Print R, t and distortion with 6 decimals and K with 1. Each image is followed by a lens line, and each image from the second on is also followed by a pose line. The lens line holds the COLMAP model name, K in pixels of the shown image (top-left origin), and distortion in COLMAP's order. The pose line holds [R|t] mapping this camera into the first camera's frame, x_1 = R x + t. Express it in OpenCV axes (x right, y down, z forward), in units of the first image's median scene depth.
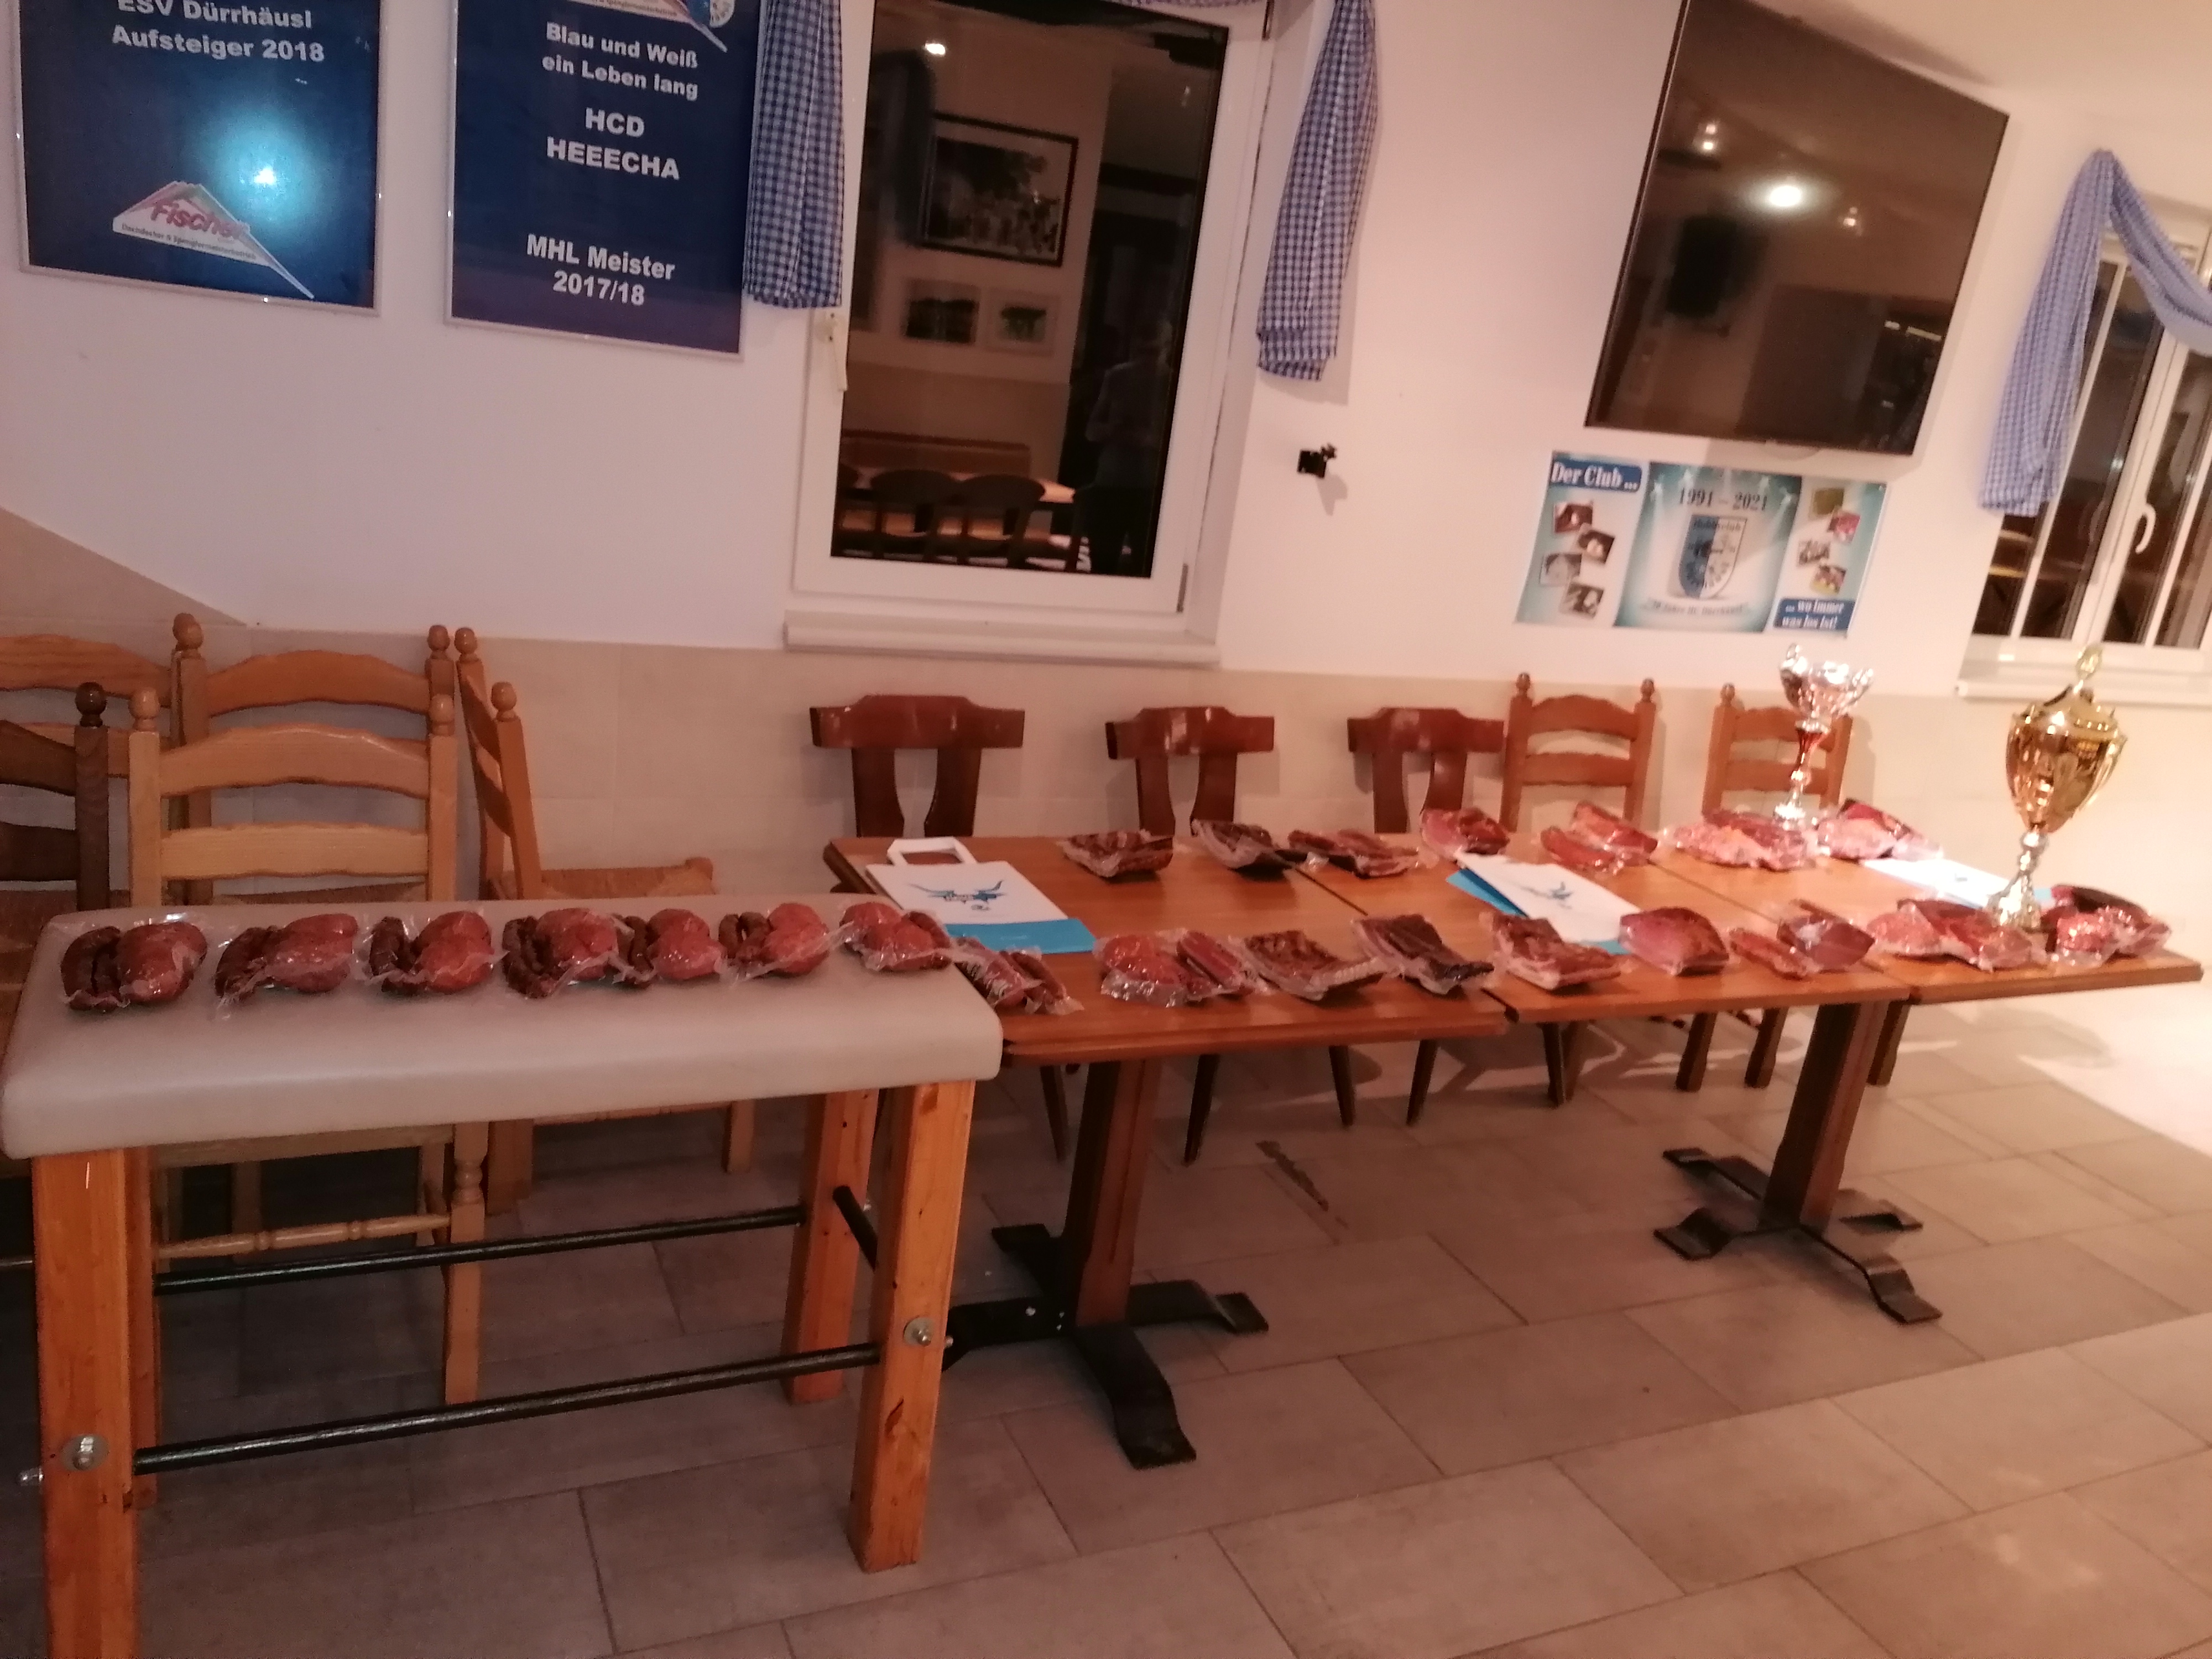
lens RADIAL K [[1669.6, 0, 1106.0], [0, 1669.6, 829.5], [0, 0, 1]] dist [0.073123, -0.097732]
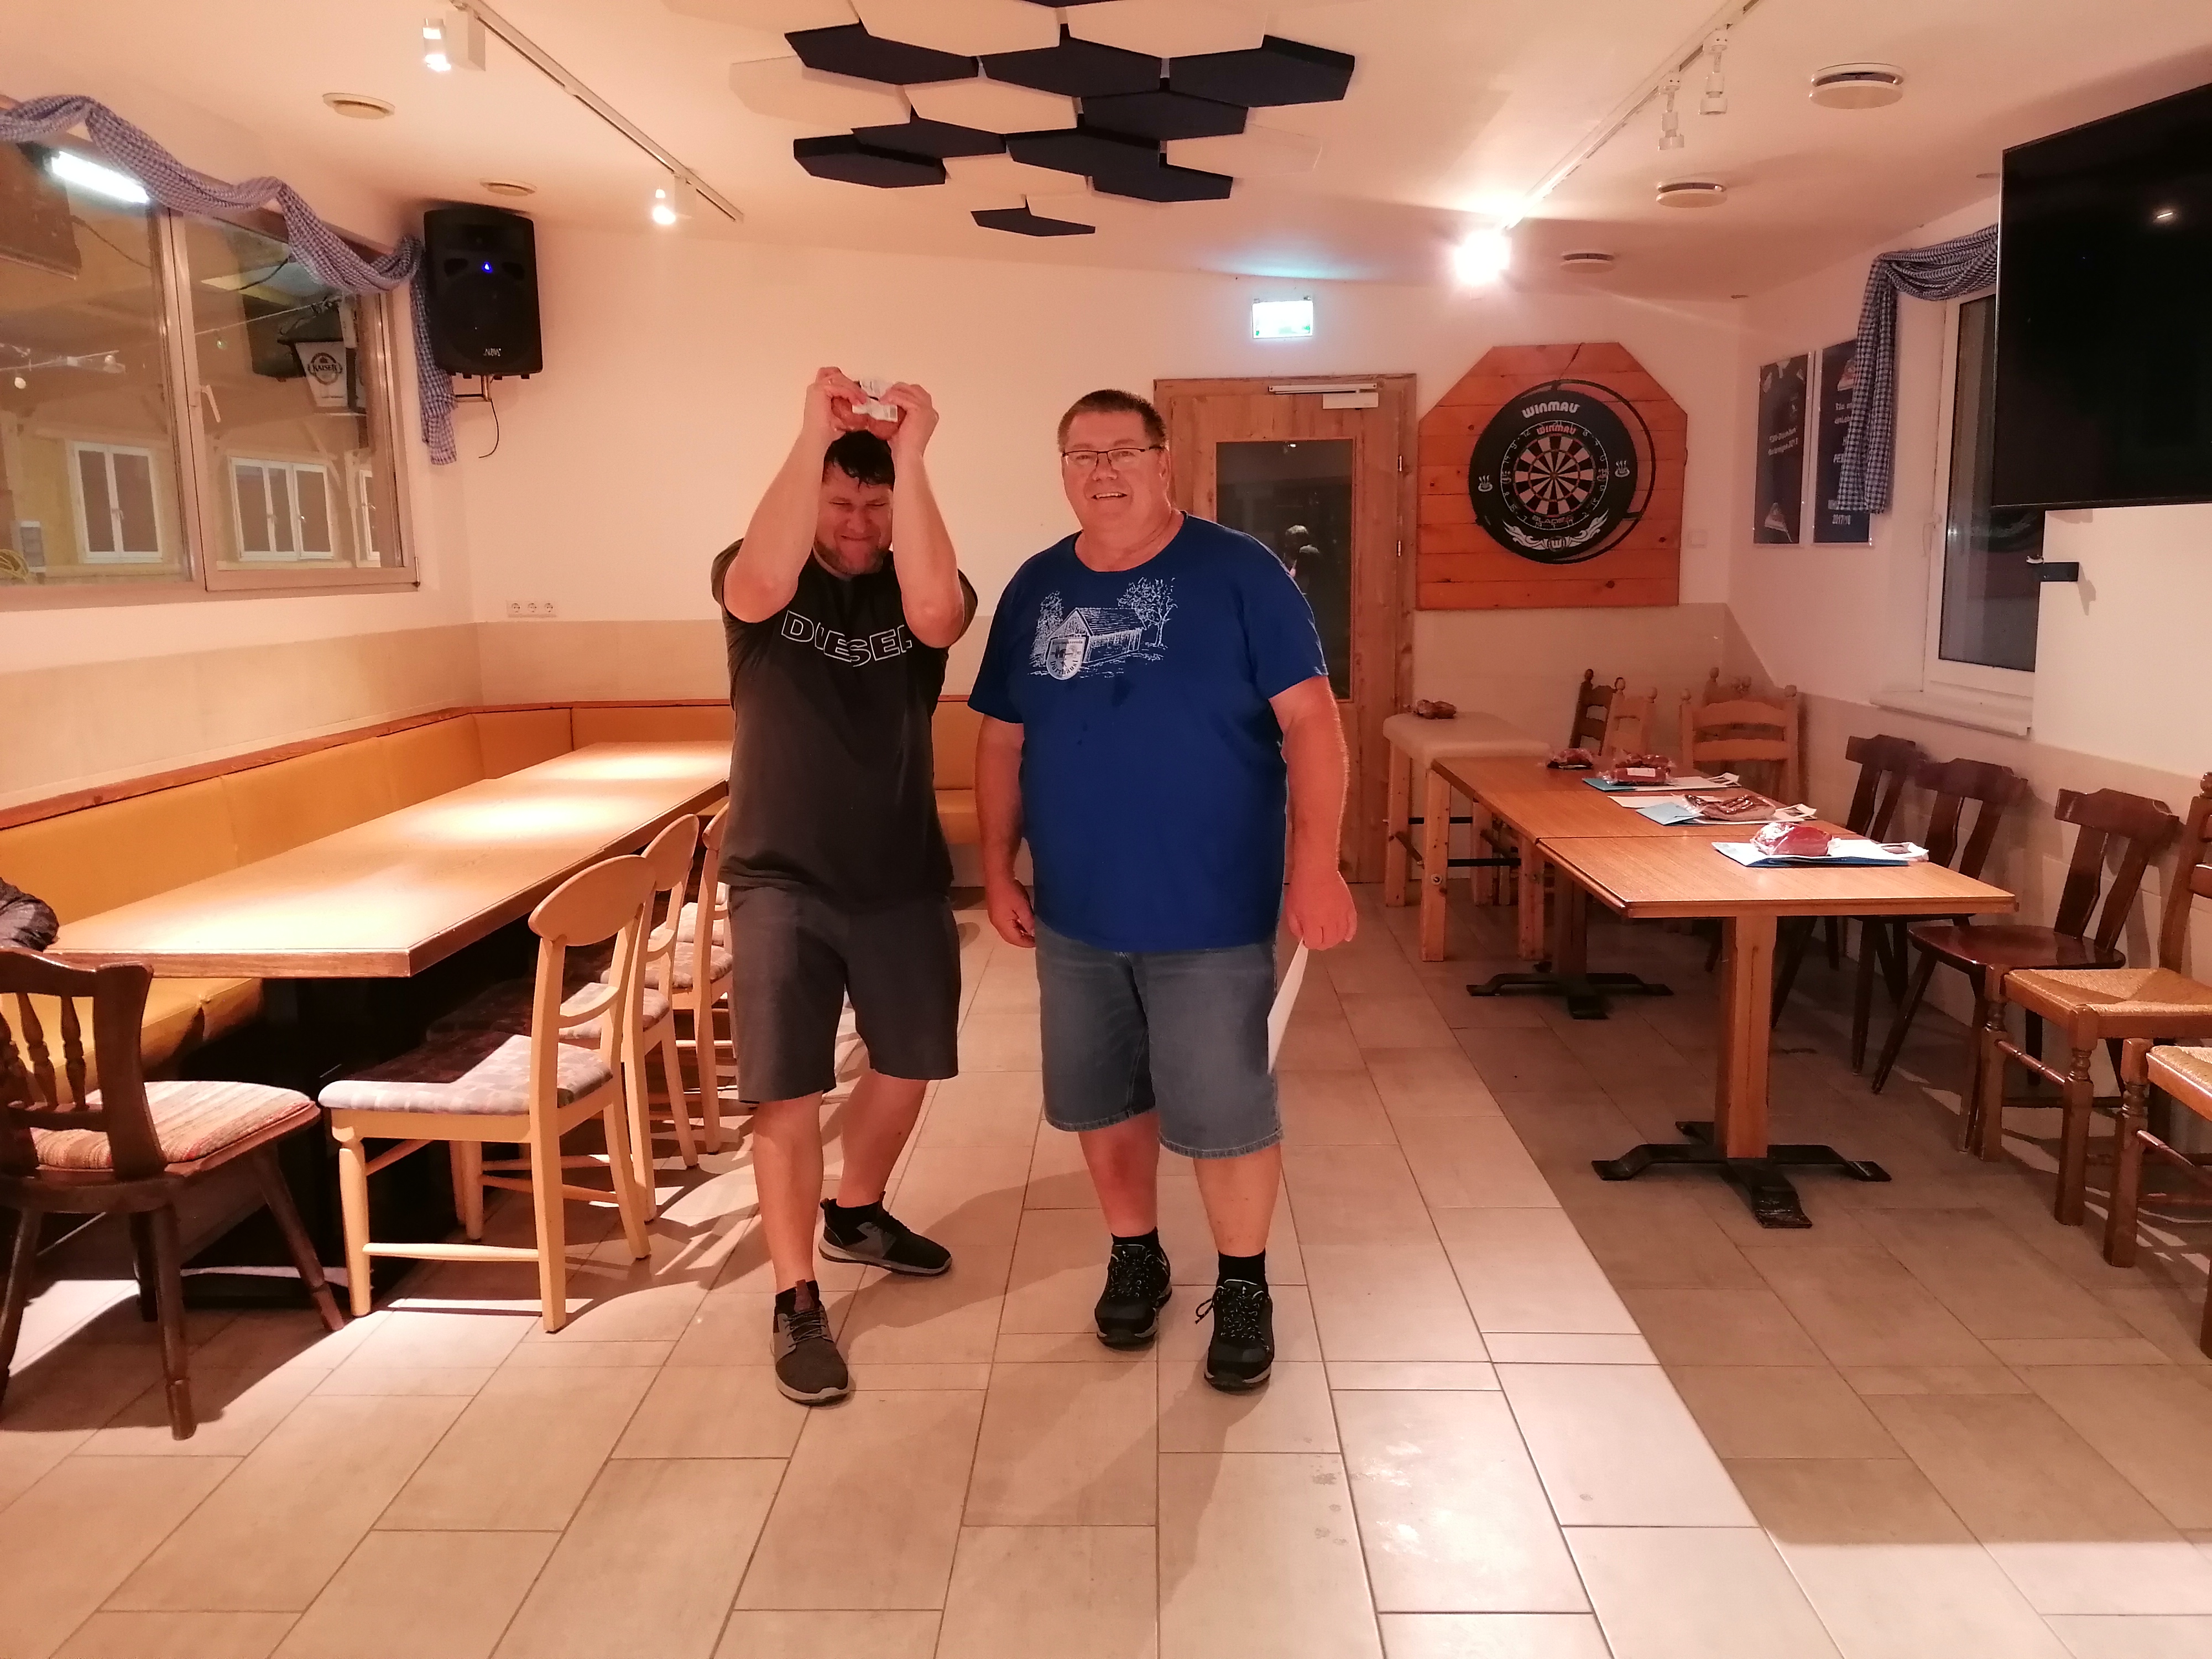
lens RADIAL K [[1669.6, 0, 1106.0], [0, 1669.6, 829.5], [0, 0, 1]] dist [0.073123, -0.097732]
pose [[-0.446365, 0.021200, -0.894600, 1.373491], [-0.288414, 0.942962, 0.166252, -0.038784], [0.847098, 0.332224, -0.414791, 0.878284]]
